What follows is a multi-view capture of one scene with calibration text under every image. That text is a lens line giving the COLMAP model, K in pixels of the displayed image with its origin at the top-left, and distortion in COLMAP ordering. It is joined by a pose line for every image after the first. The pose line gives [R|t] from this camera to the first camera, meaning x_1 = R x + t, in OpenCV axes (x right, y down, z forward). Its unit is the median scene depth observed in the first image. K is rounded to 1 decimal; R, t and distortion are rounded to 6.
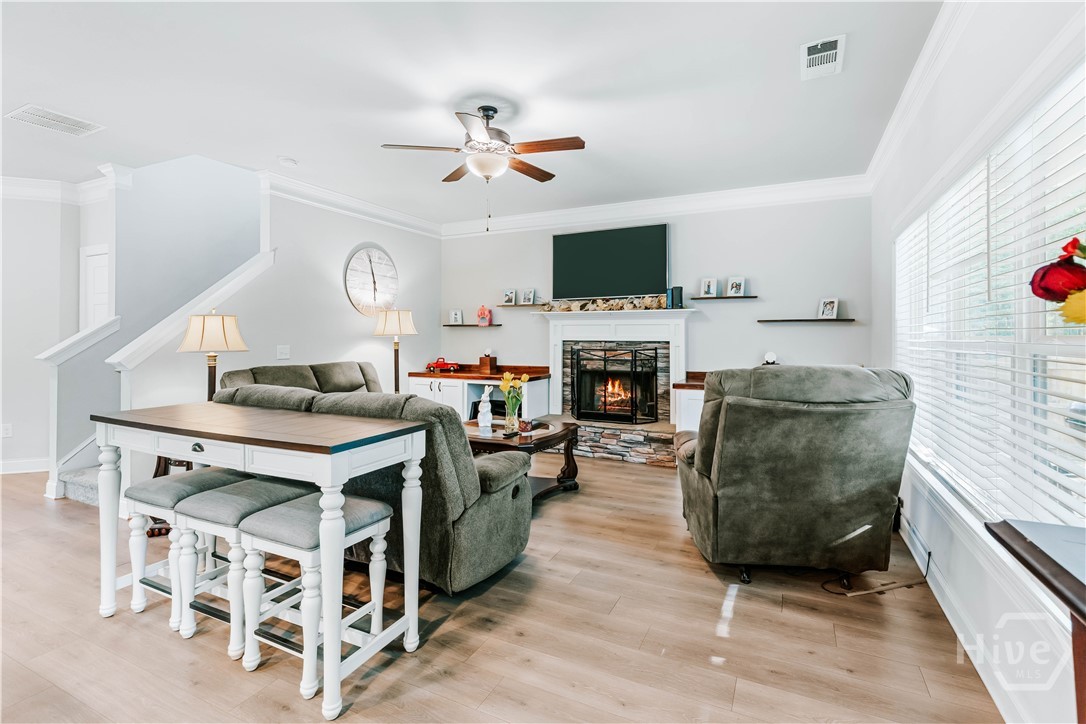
lens RADIAL K [[501.2, 0, 540.4], [0, 501.2, 333.2], [0, 0, 1]] dist [0.000418, 0.000490]
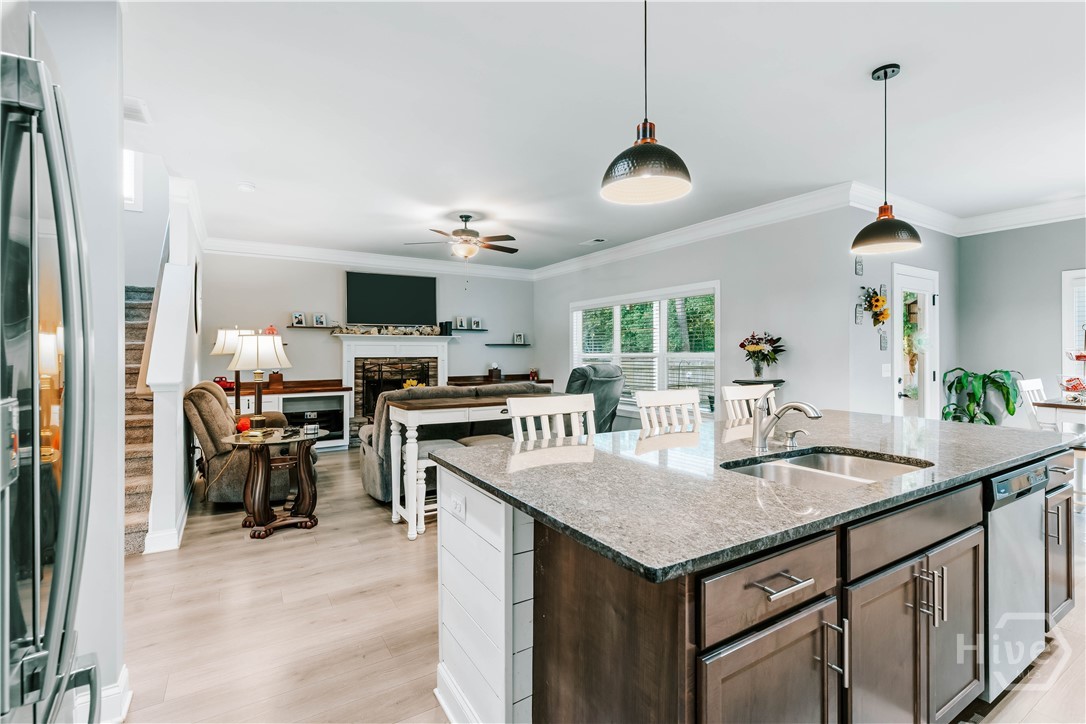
lens RADIAL K [[501.2, 0, 544.6], [0, 501.2, 354.2], [0, 0, 1]] dist [0.000418, 0.000490]
pose [[0.533128, -0.005103, 0.846019, -0.779501], [-0.000949, 0.999978, 0.006629, -0.002576], [-0.846034, -0.004337, 0.533112, -0.059928]]
